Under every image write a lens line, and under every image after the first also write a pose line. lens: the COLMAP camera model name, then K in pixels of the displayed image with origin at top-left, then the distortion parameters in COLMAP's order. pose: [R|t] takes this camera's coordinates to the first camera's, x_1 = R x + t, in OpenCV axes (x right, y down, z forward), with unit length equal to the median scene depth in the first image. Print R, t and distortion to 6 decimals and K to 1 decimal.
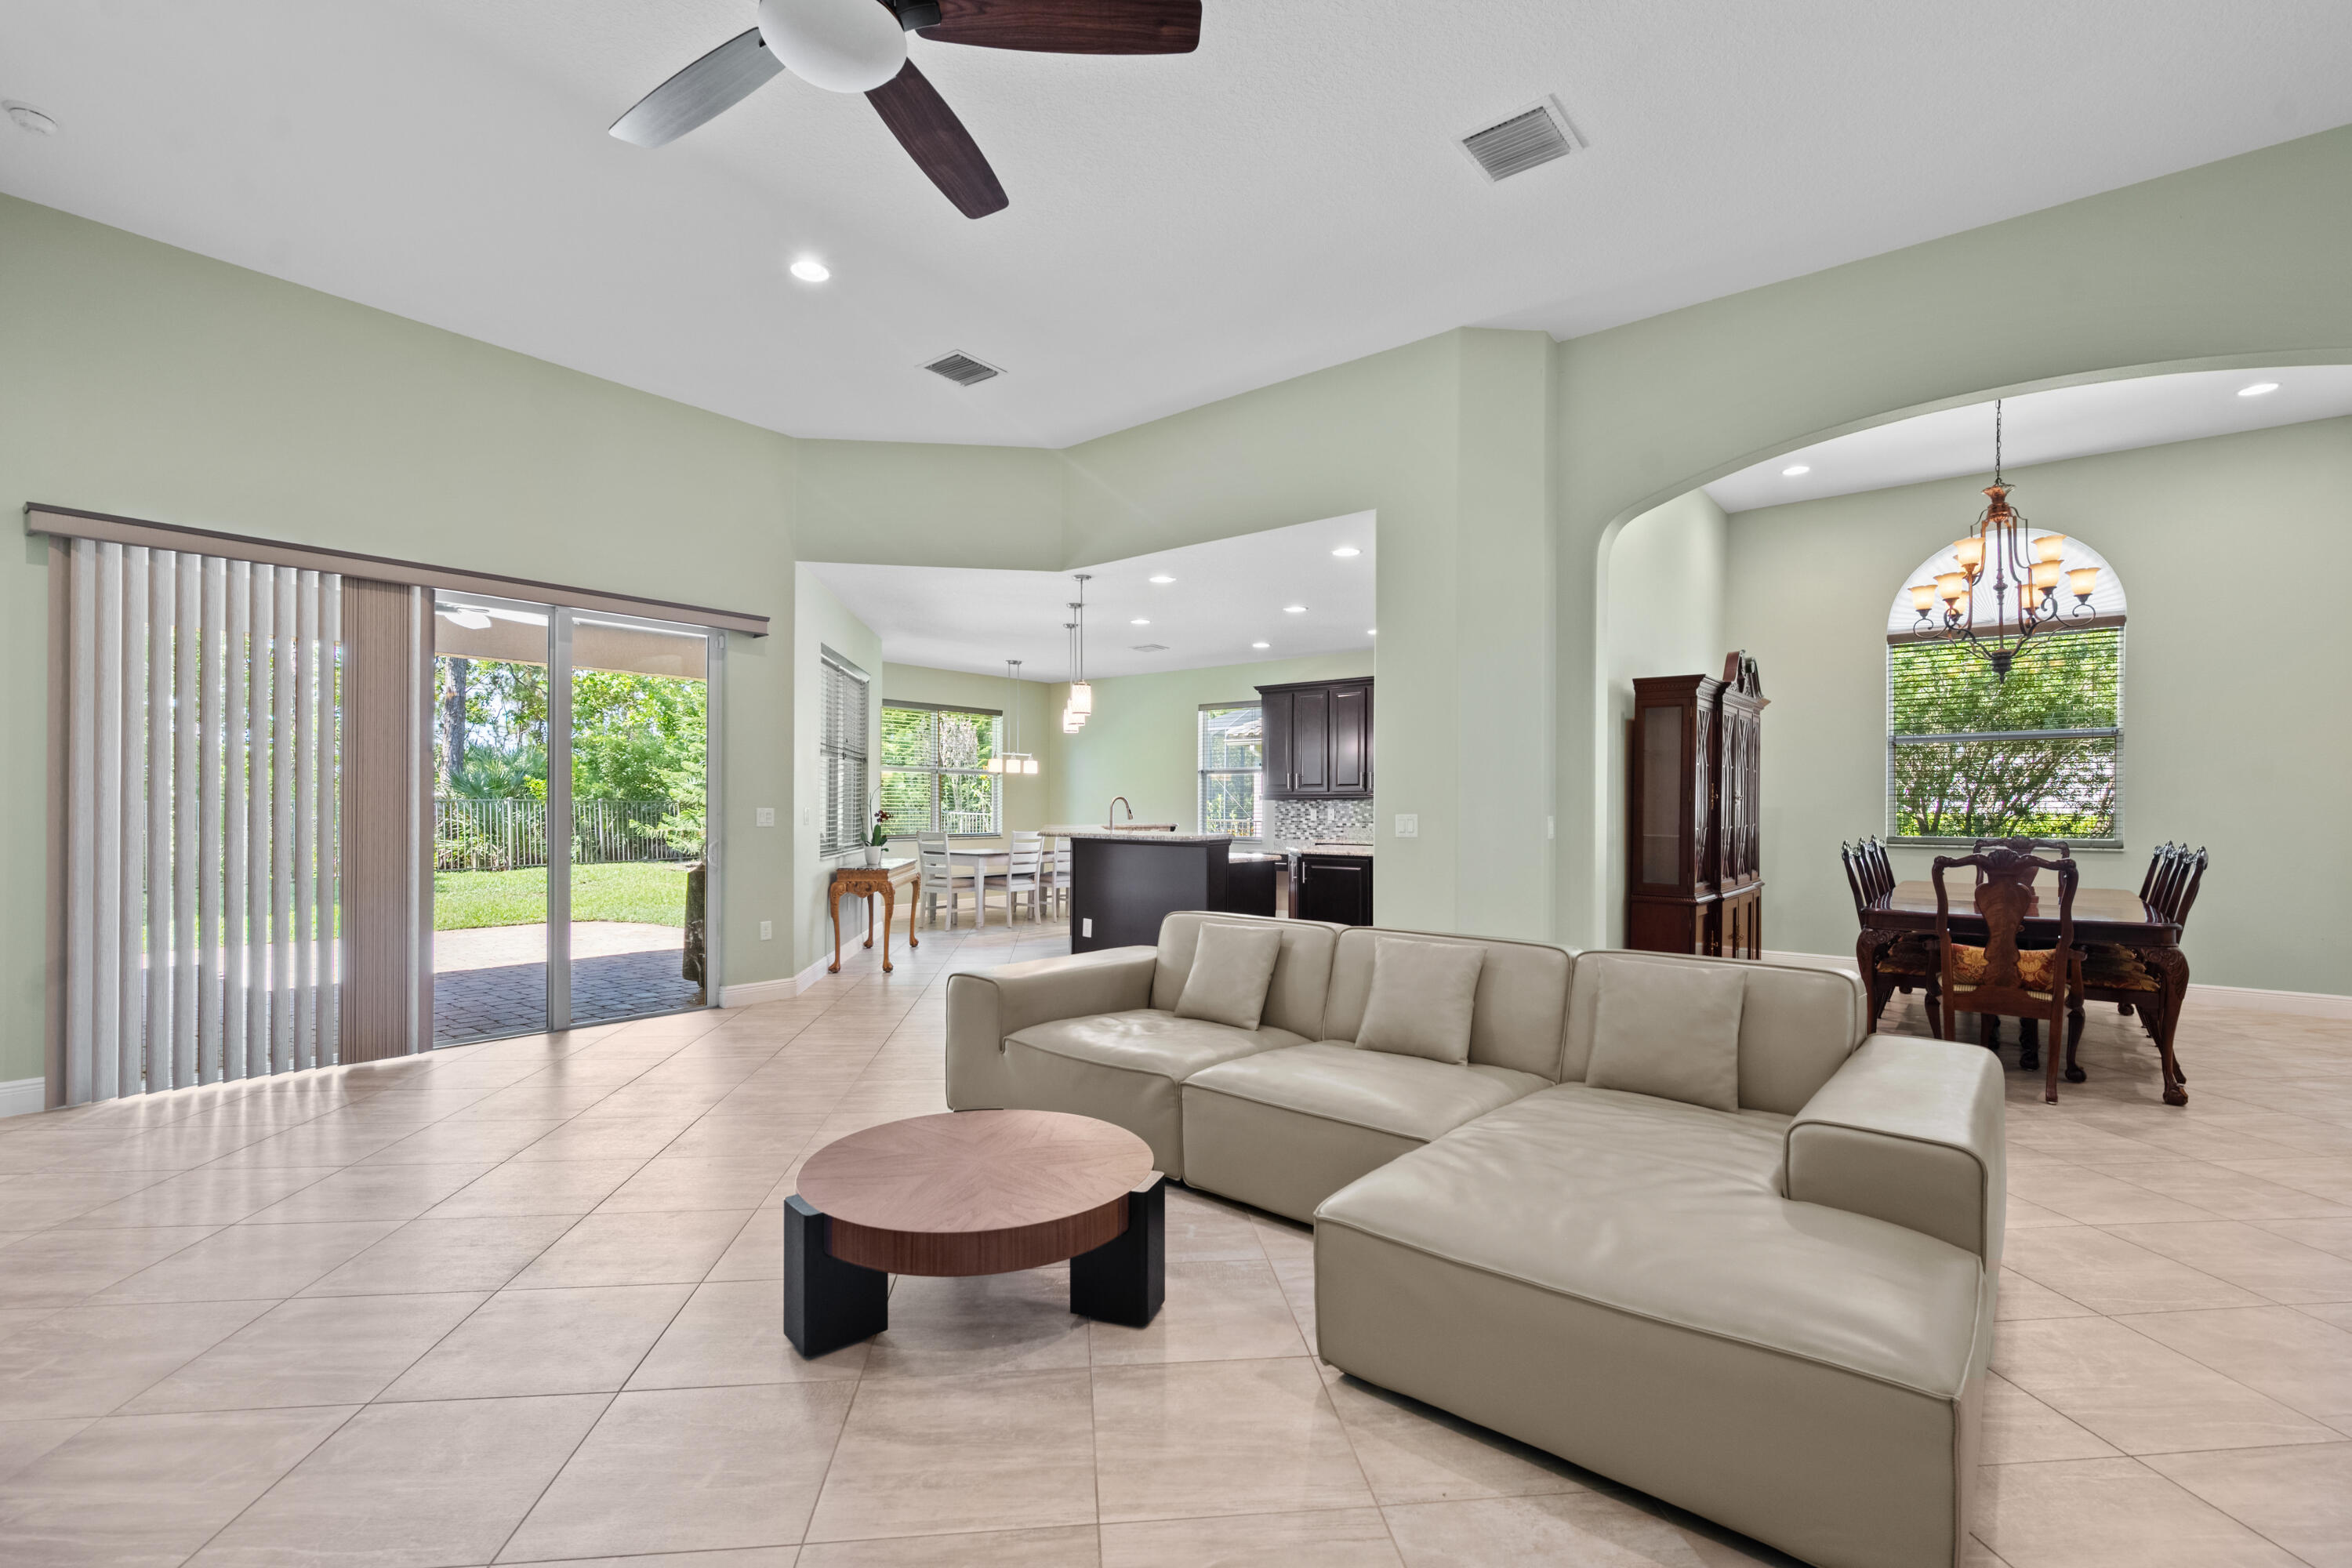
lens RADIAL K [[1036.0, 0, 1178.5], [0, 1036.0, 806.4], [0, 0, 1]] dist [-0.002411, 0.000104]
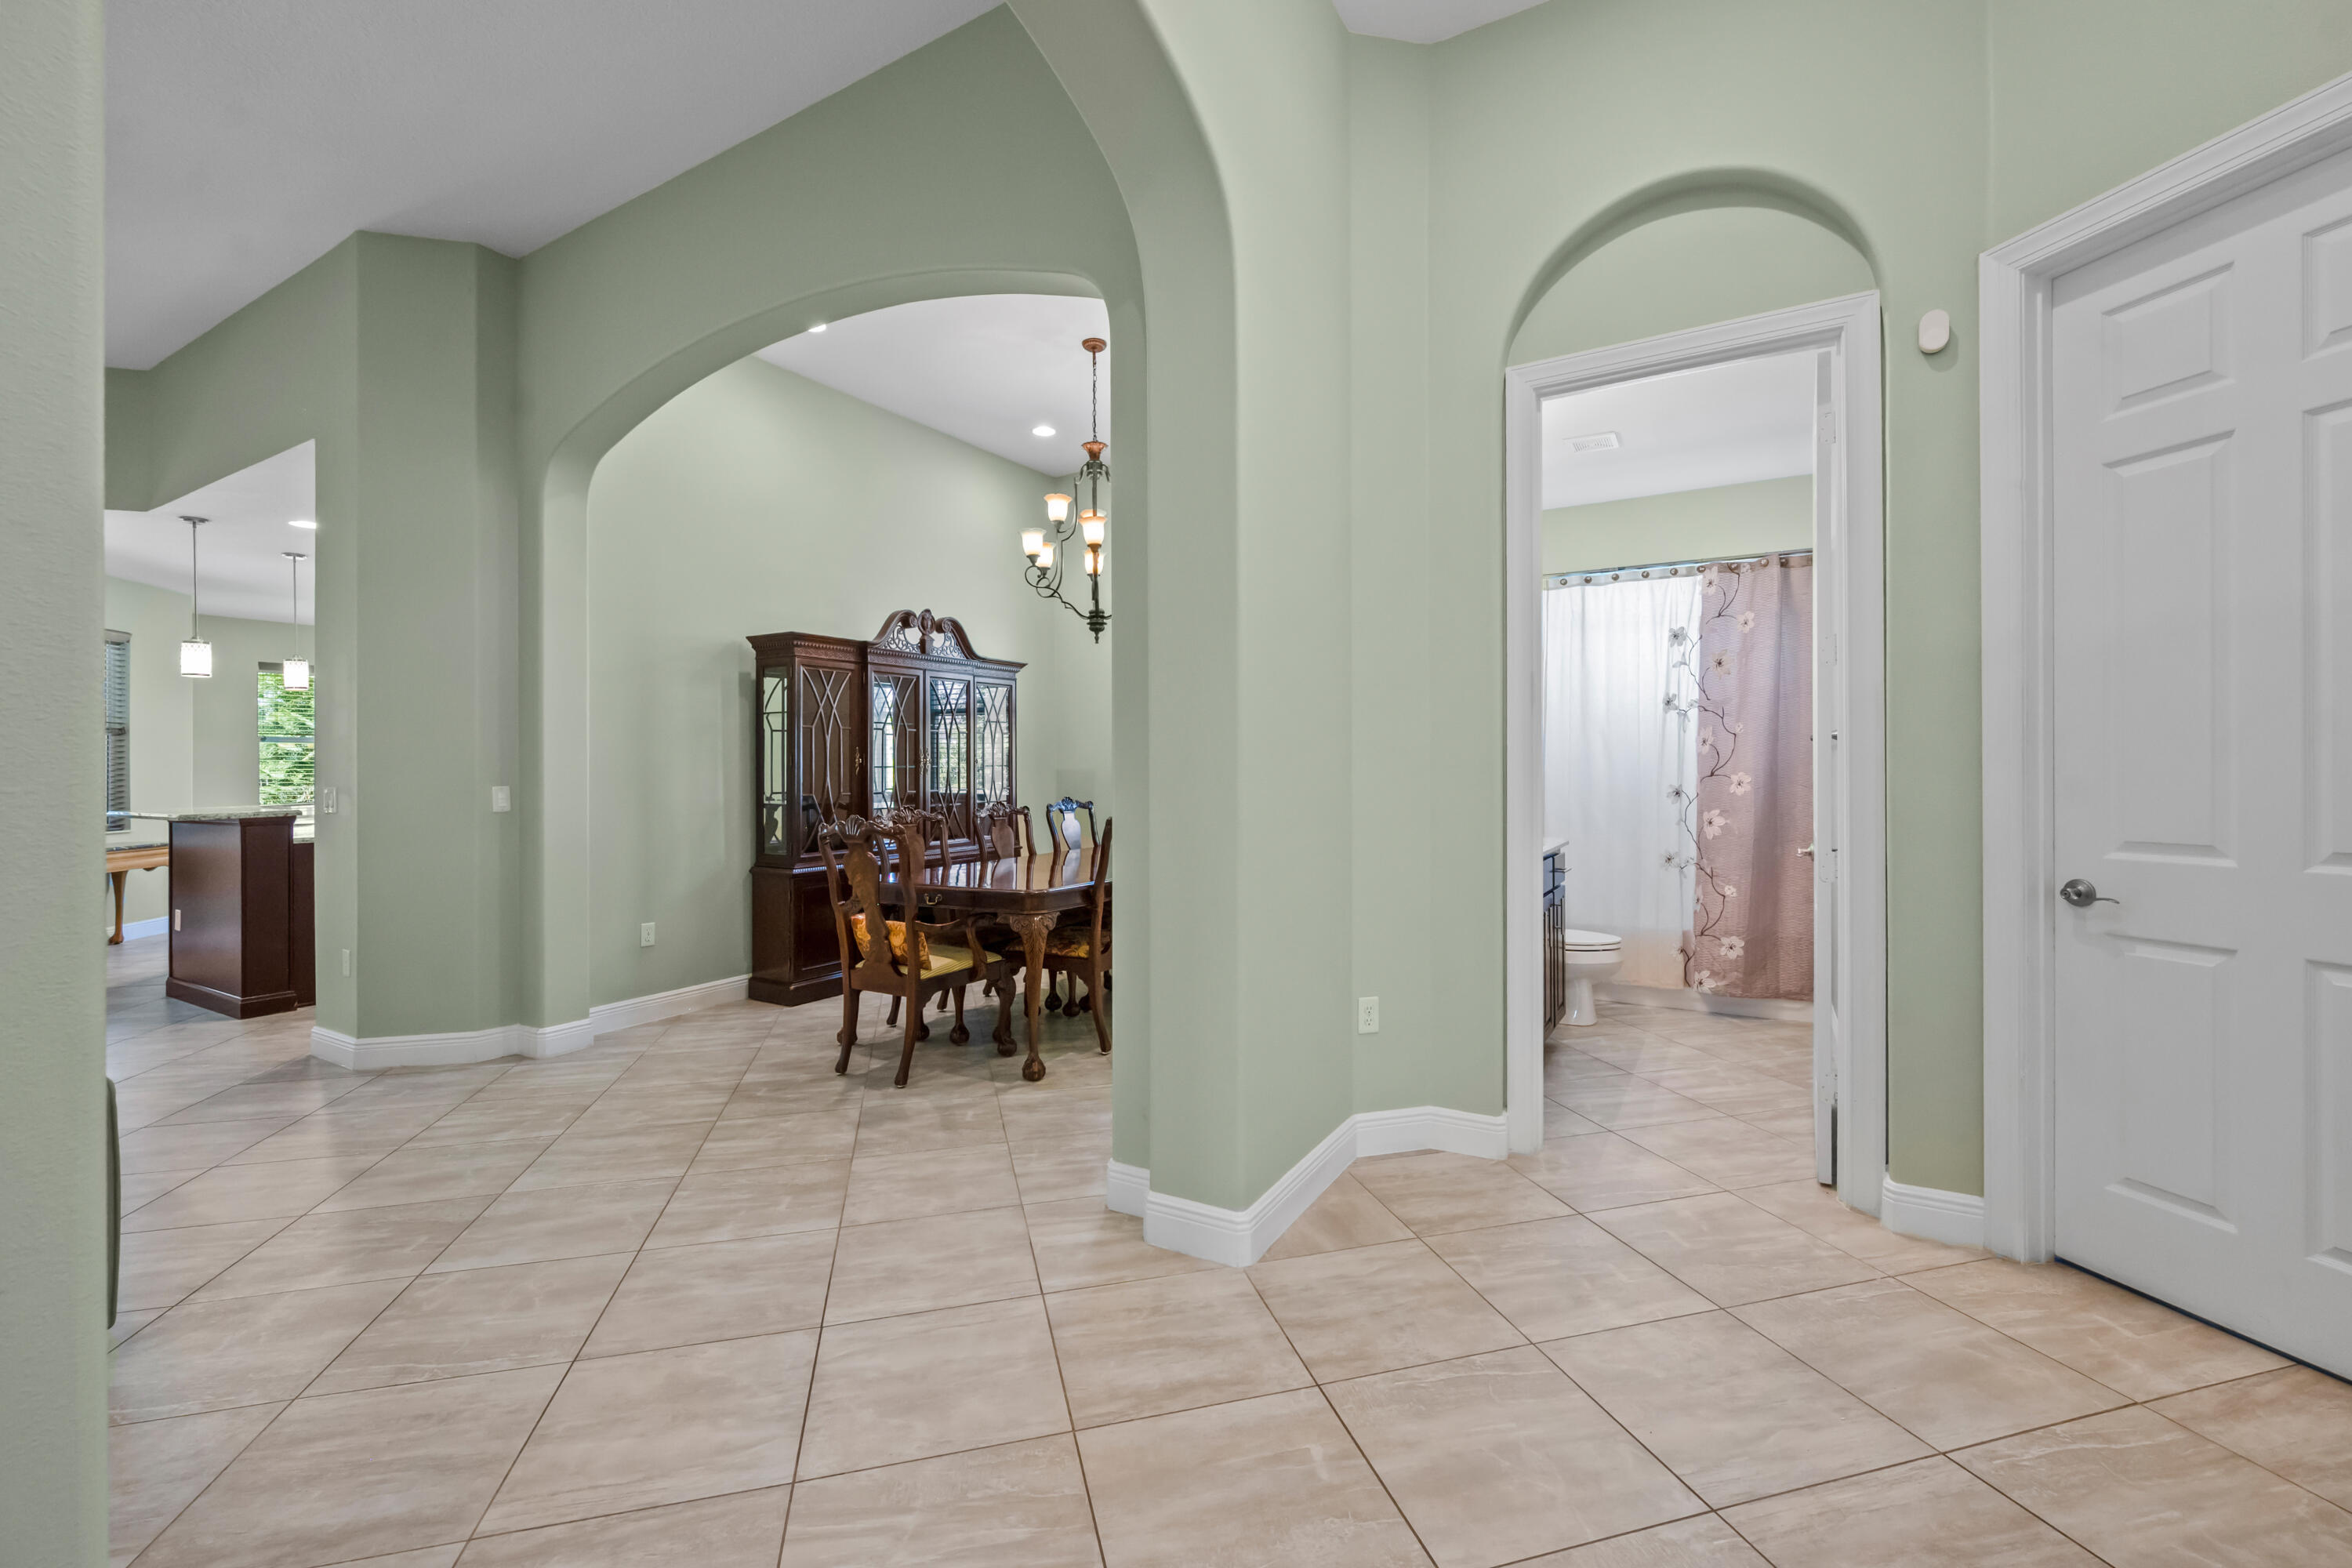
lens RADIAL K [[945.1, 0, 1198.7], [0, 945.1, 773.8], [0, 0, 1]] dist [-0.003120, 0.000438]
pose [[0.986944, -0.017340, 0.160126, 0.862553], [0.016512, 0.999843, 0.006498, 0.004090], [-0.160213, -0.003769, 0.987075, 0.100122]]
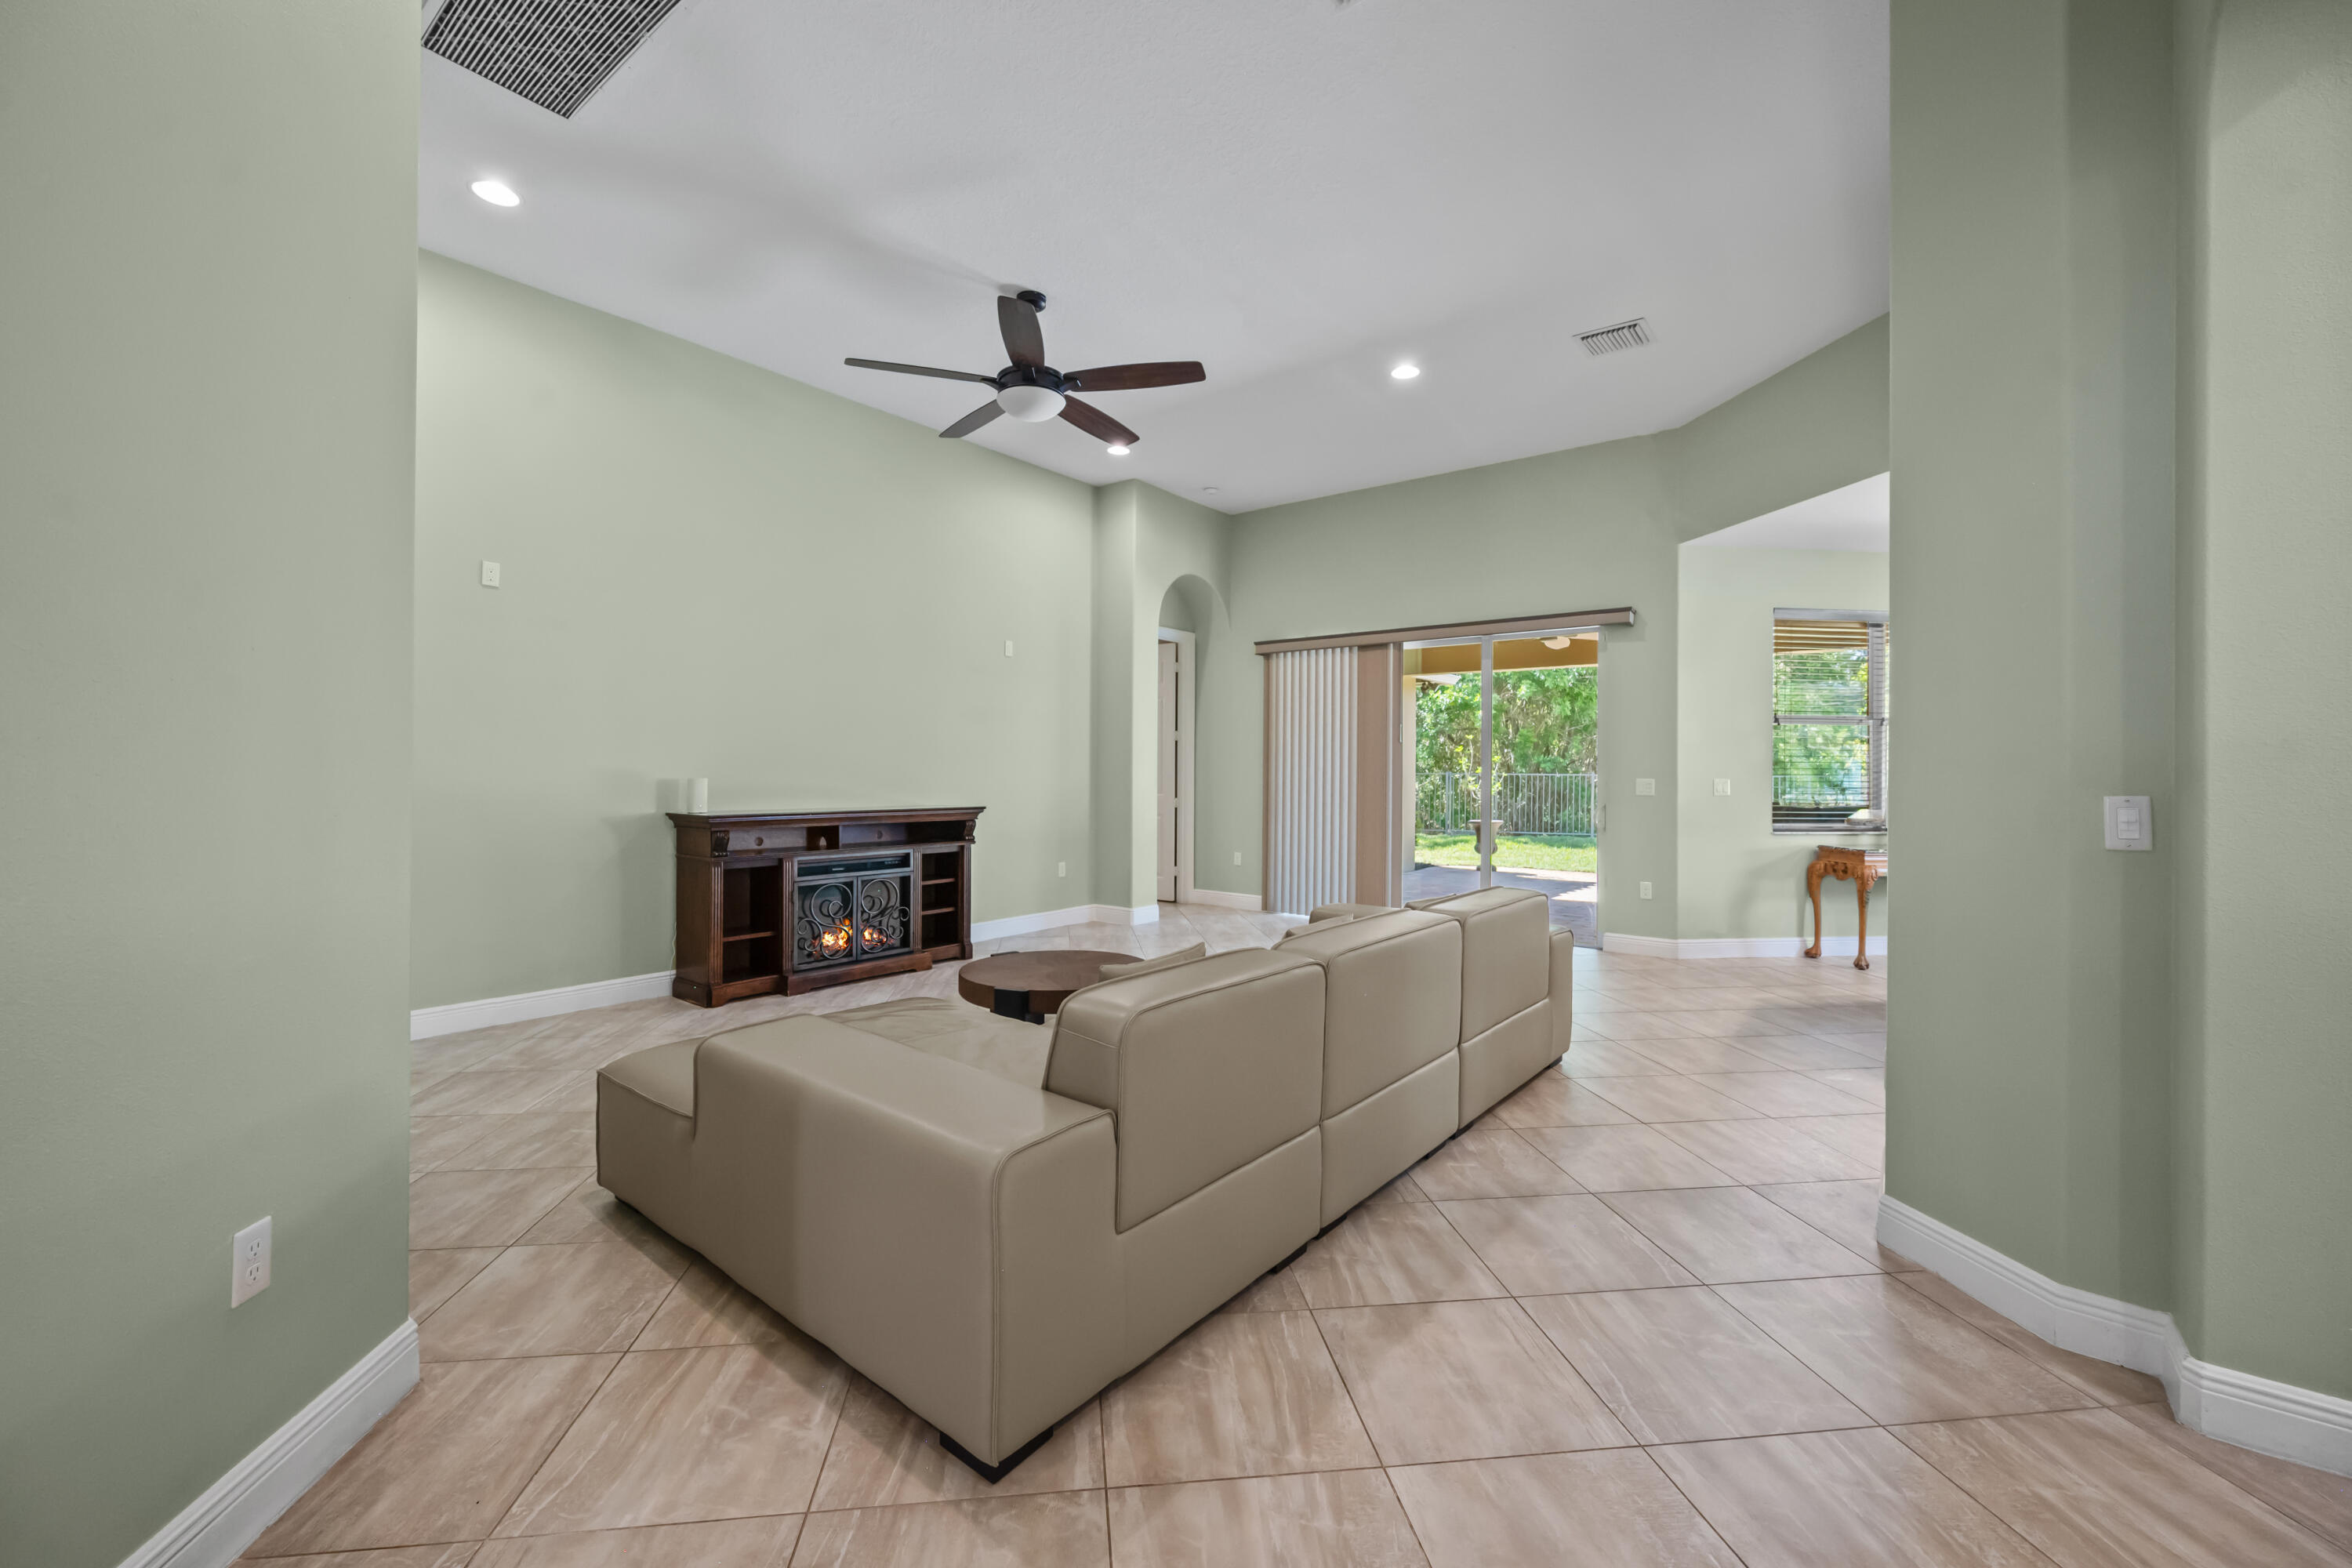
lens RADIAL K [[945.1, 0, 1165.0], [0, 945.1, 767.4], [0, 0, 1]] dist [-0.003120, 0.000438]
pose [[0.005385, -0.010872, -0.999926, 0.779320], [-0.006508, 0.999919, -0.010907, 0.005314], [0.999964, 0.006566, 0.005314, 0.629859]]
